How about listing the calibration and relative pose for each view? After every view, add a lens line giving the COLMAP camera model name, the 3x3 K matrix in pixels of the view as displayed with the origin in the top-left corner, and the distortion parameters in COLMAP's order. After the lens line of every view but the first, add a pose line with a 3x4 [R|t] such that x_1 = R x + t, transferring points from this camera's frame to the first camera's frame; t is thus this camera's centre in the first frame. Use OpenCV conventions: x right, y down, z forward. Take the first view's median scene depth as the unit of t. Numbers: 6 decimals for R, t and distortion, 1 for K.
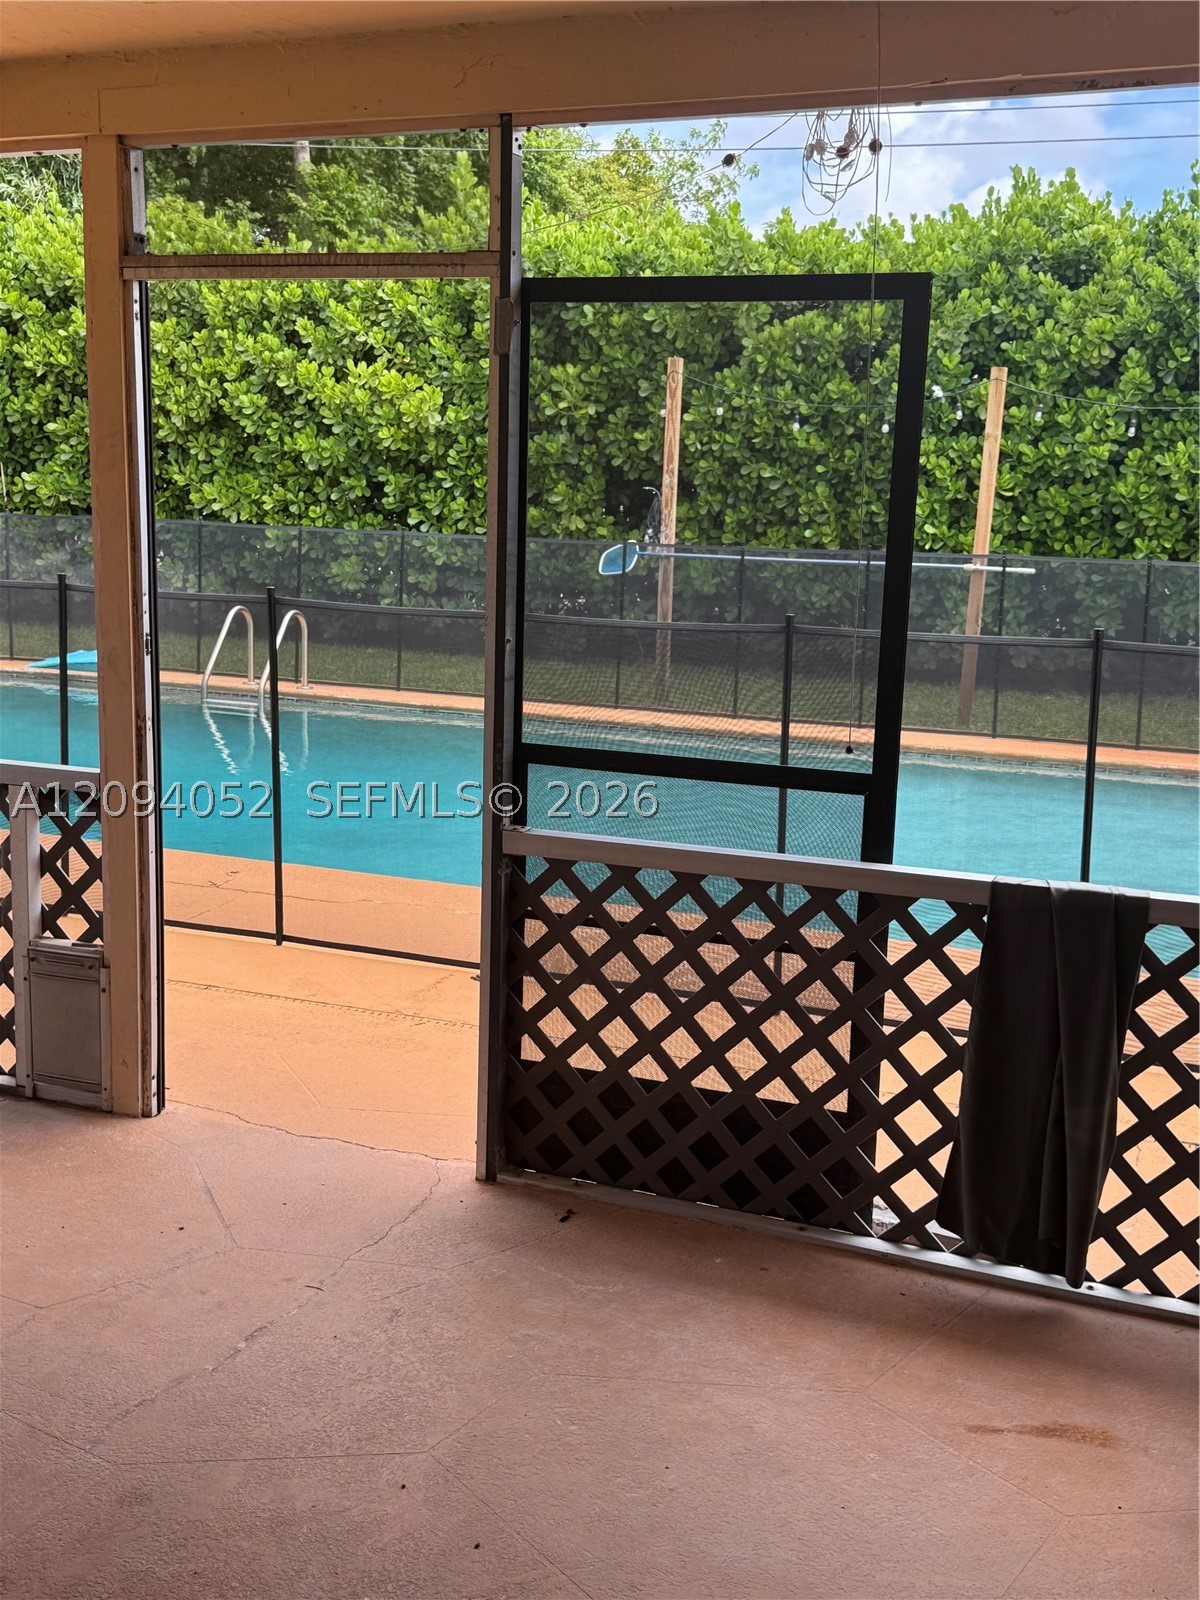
lens RADIAL K [[1688.3, 0, 595.2], [0, 1688.3, 796.2], [0, 0, 1]] dist [0.047542, 0.000000]
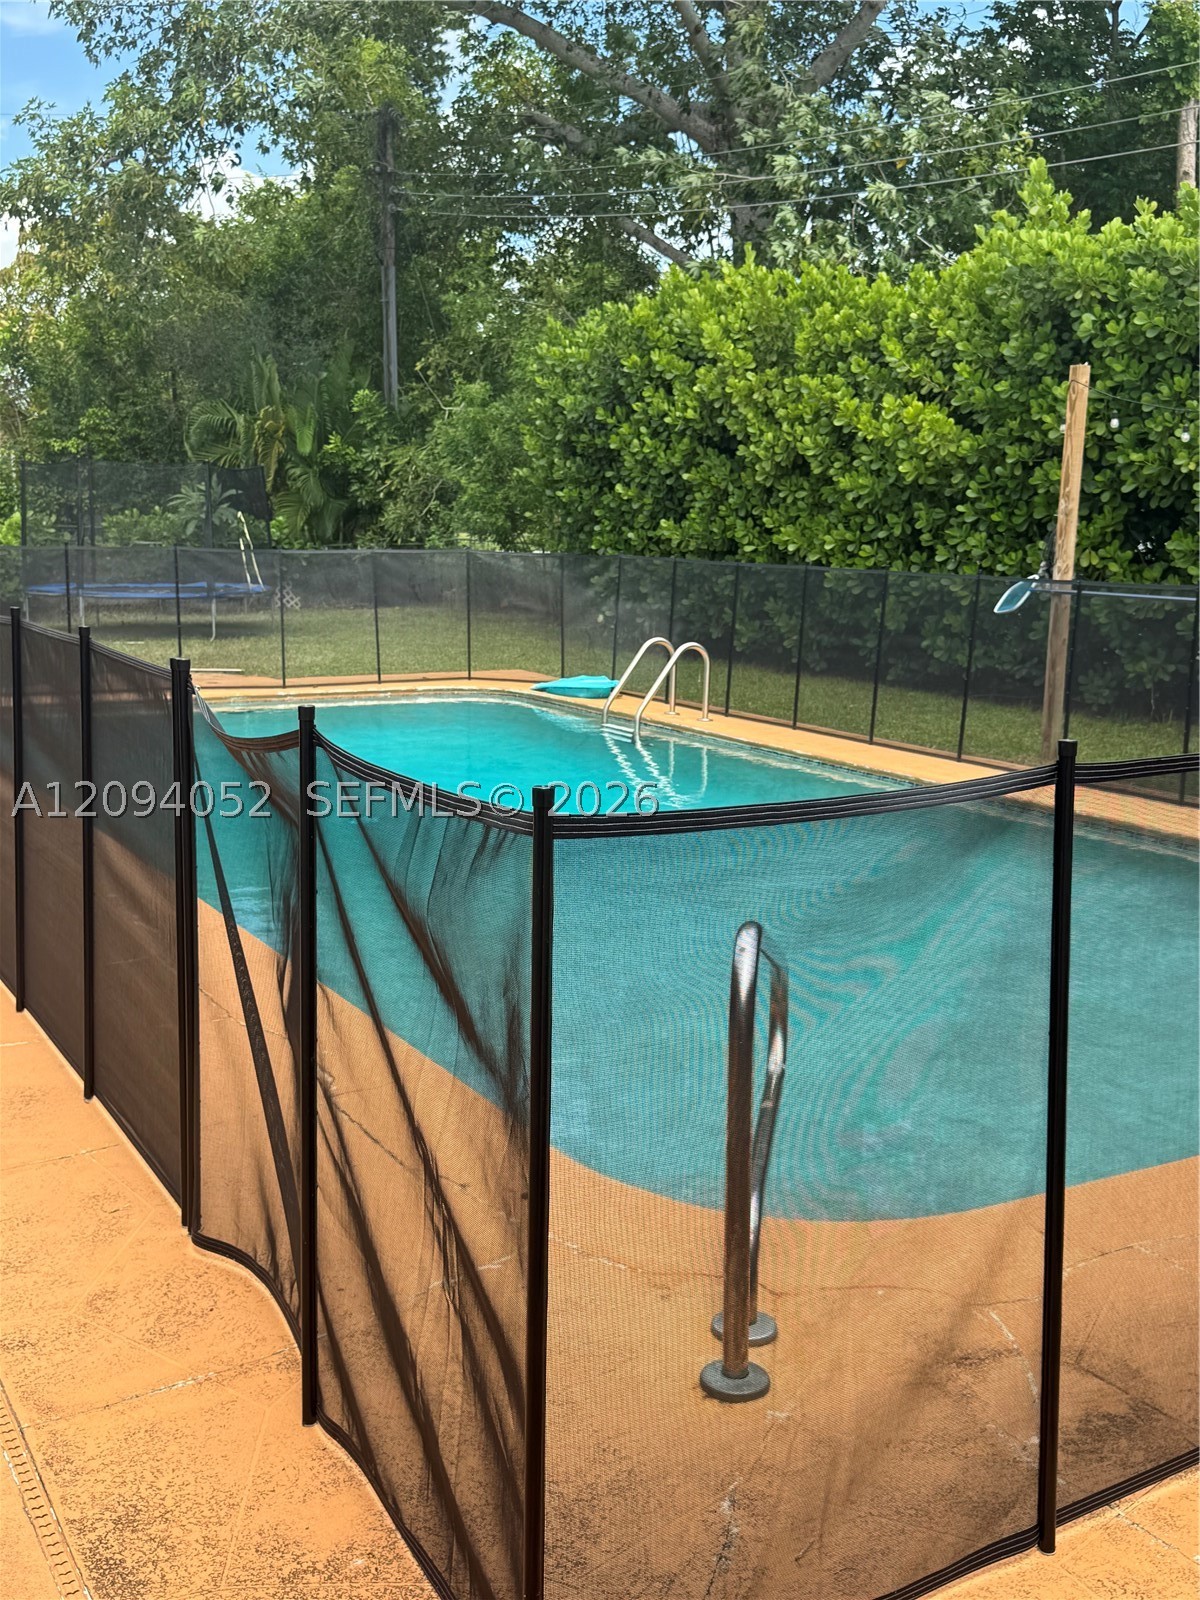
lens RADIAL K [[1688.3, 0, 596.6], [0, 1688.3, 803.8], [0, 0, 1]] dist [0.047542, 0.000000]
pose [[0.769842, 0.086365, -0.632364, 0.363214], [-0.107091, 0.994235, 0.005414, -0.010173], [0.629186, 0.063552, 0.774653, 0.151950]]
